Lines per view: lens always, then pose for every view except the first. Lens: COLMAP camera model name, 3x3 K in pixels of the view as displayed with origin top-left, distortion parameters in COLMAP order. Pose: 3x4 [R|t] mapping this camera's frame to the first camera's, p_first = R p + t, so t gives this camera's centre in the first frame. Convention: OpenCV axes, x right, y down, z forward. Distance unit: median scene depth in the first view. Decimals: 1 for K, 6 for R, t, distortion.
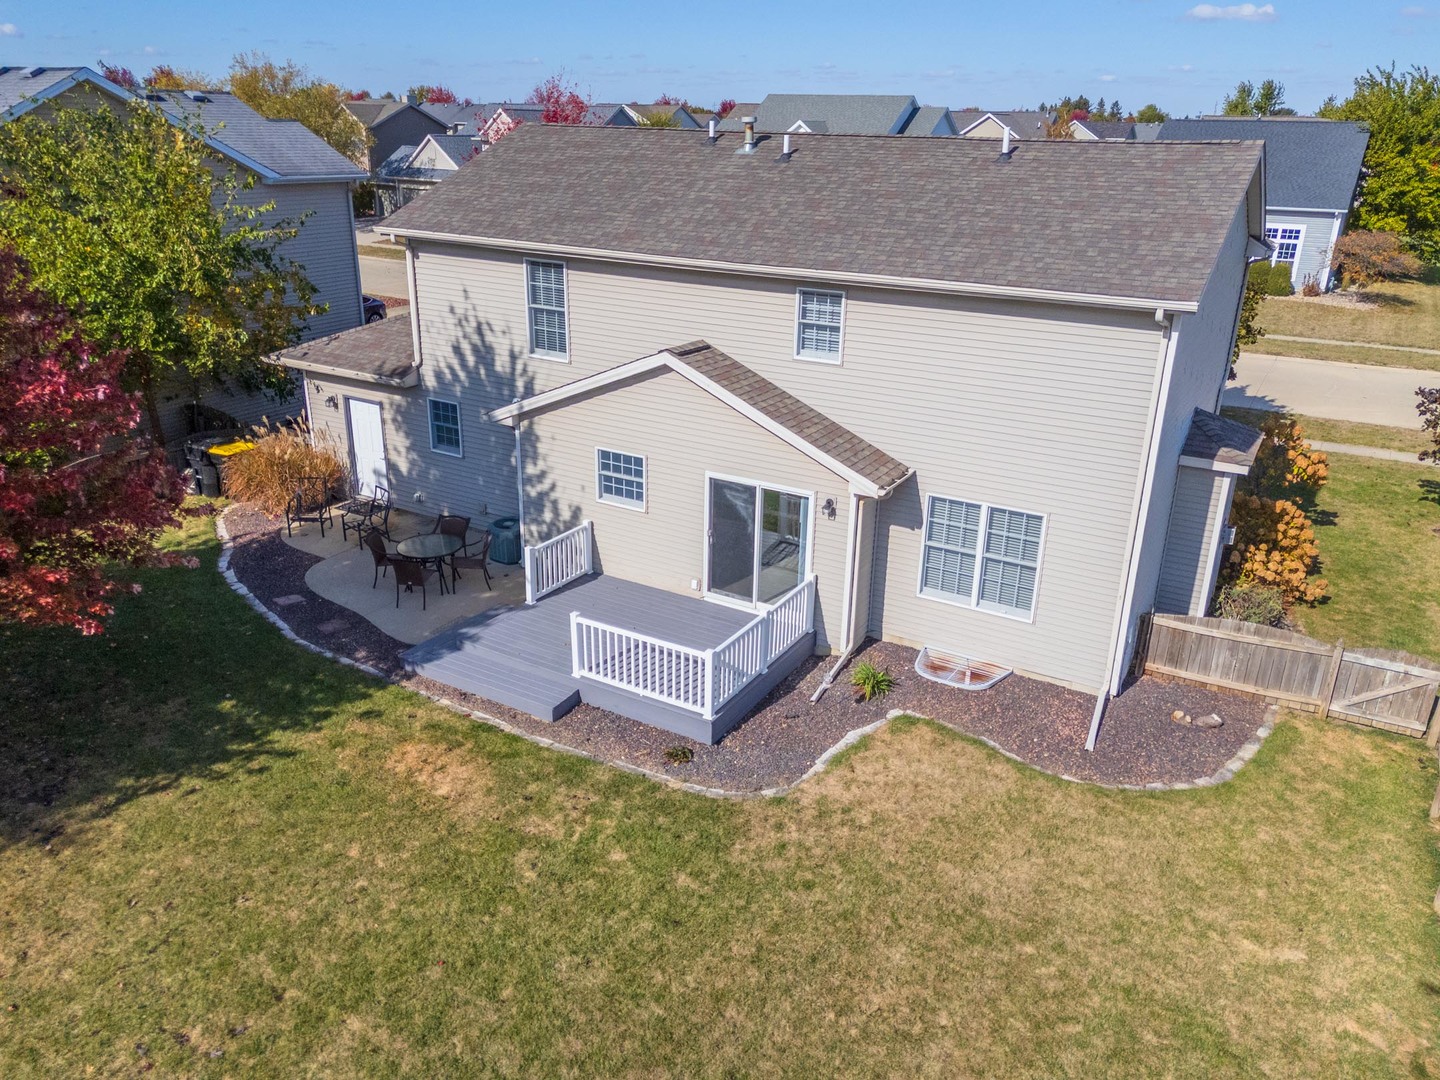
lens RADIAL K [[1083.6, 0, 720.0], [0, 1083.6, 540.0], [0, 0, 1]] dist [0.087989, -0.063600]
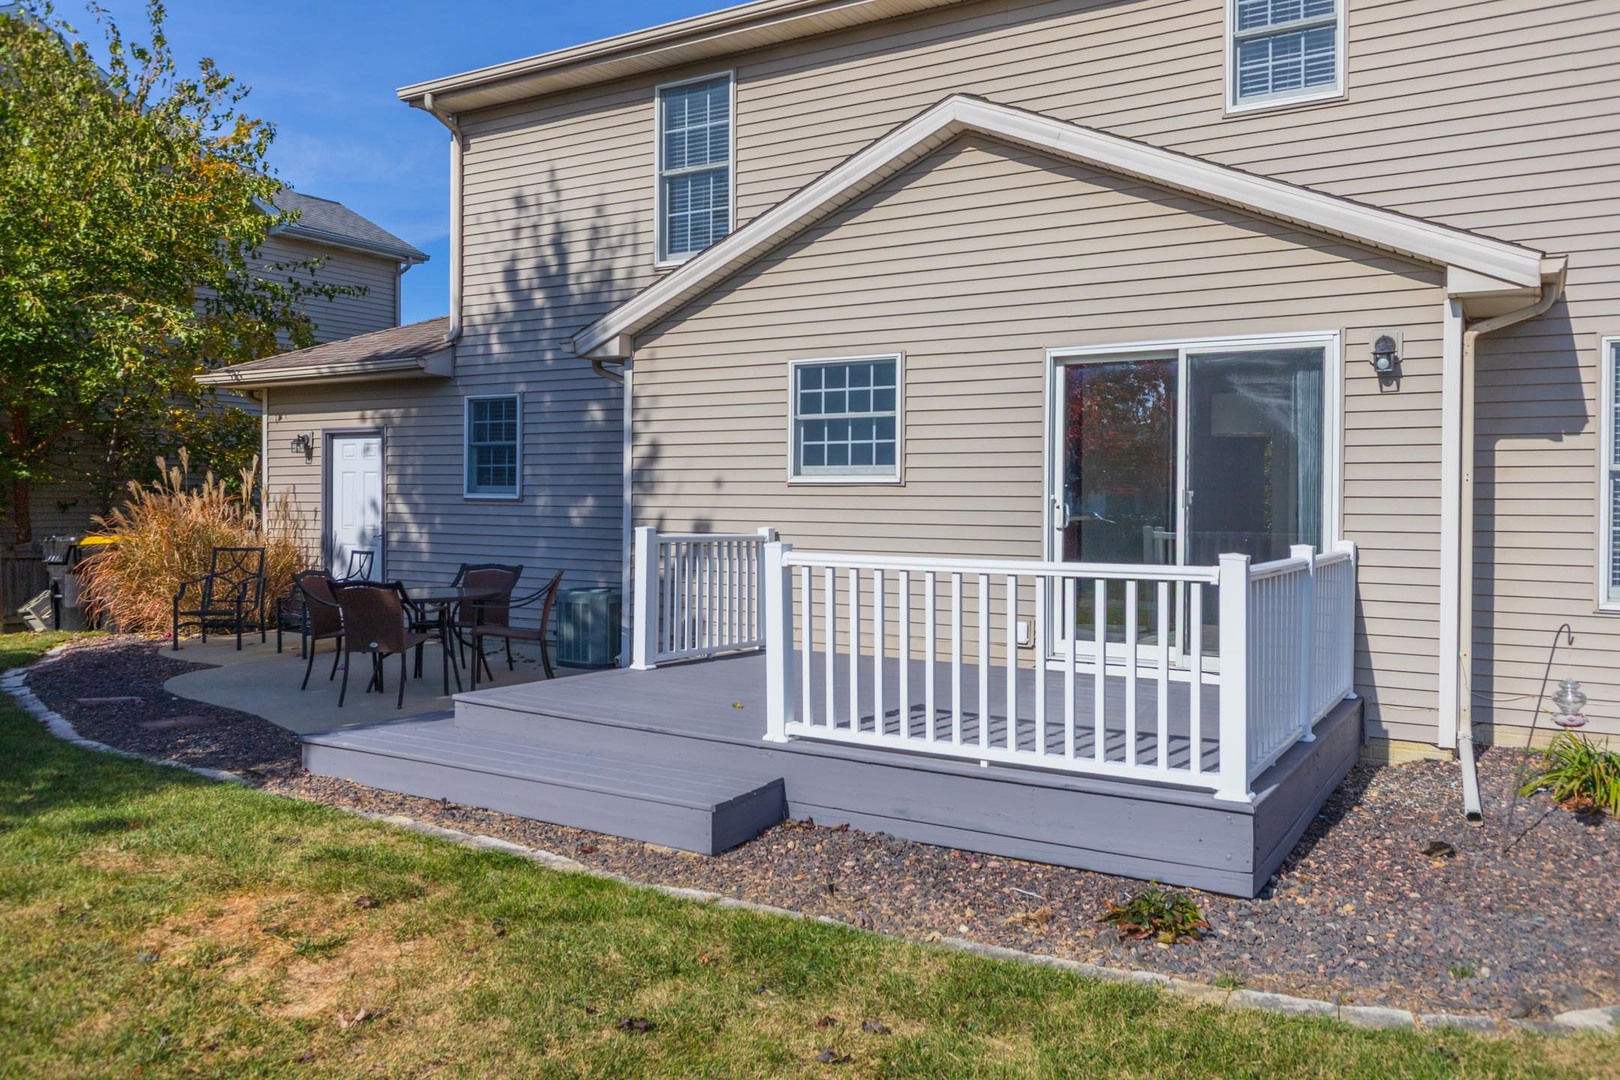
lens RADIAL K [[1200.5, 0, 810.0], [0, 1200.5, 540.0], [0, 0, 1]] dist [0.003080, -0.001563]
pose [[0.999832, -0.010613, -0.014956, -0.101612], [0.004801, 0.938561, -0.345081, 0.174541], [0.017699, 0.344951, 0.938454, 0.545604]]
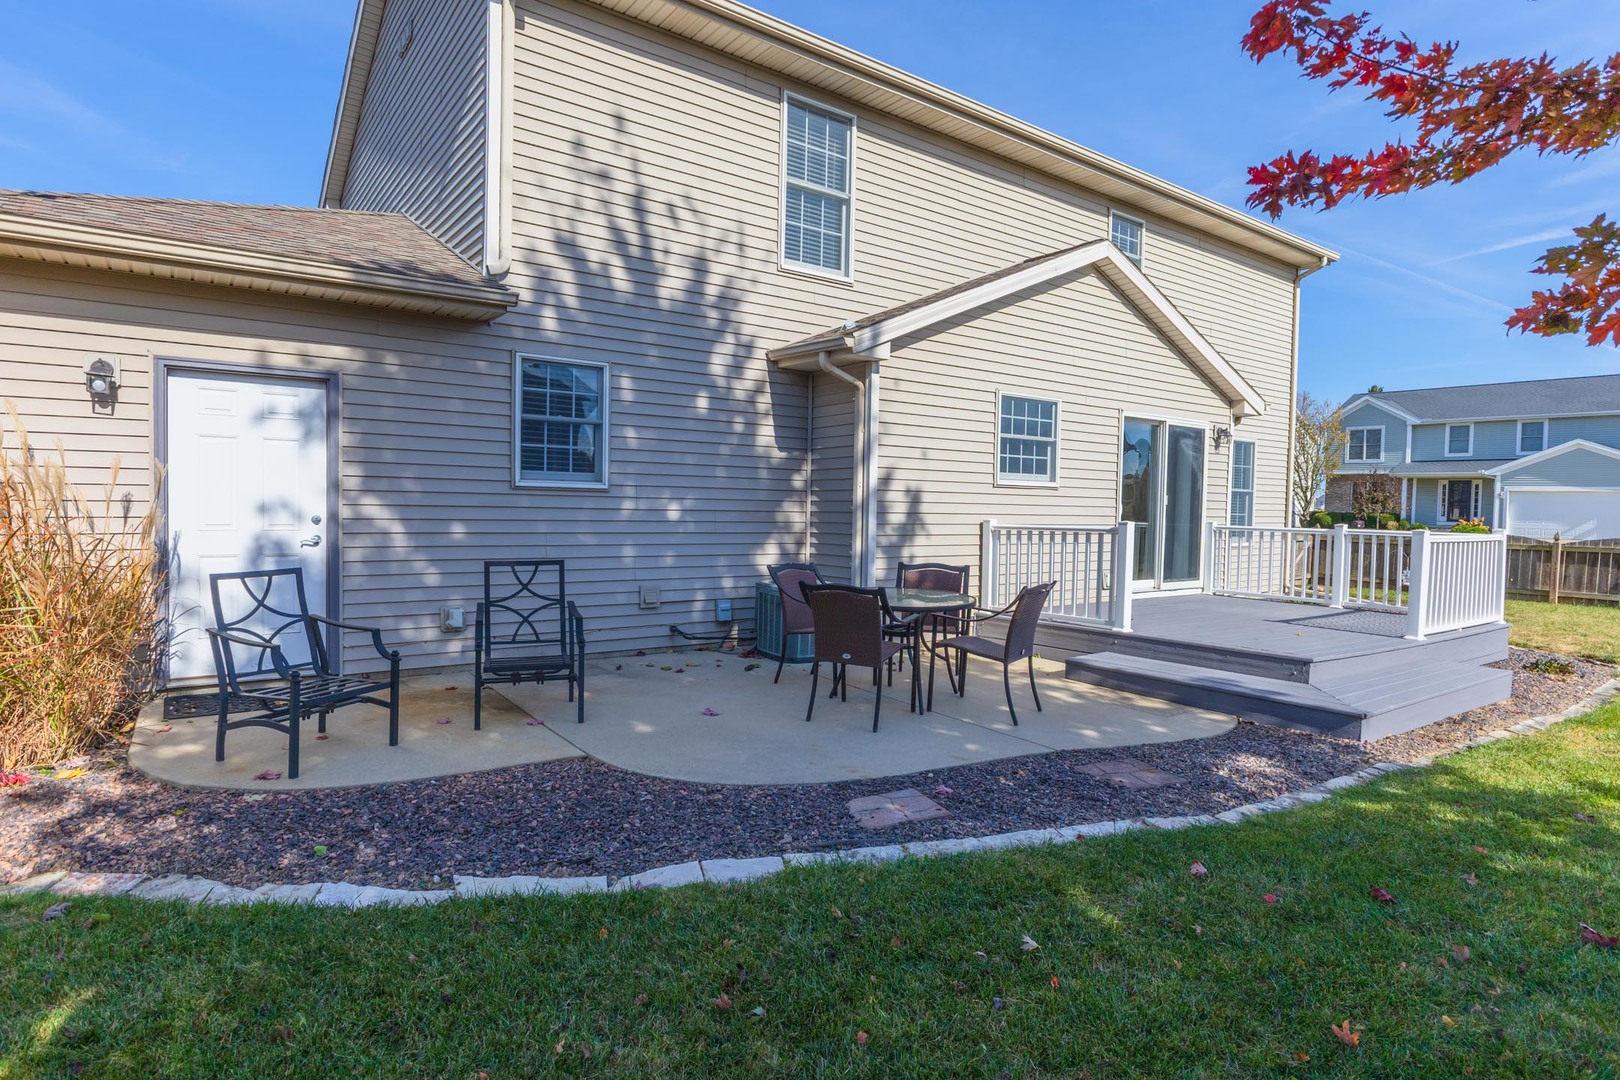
lens RADIAL K [[833.7, 0, 810.0], [0, 833.7, 540.0], [0, 0, 1]] dist [-0.000857, -0.000155]
pose [[0.411151, -0.044639, 0.910473, -0.611177], [0.336786, 0.935571, -0.106216, 0.008138], [-0.847071, 0.350306, 0.399695, 0.954914]]
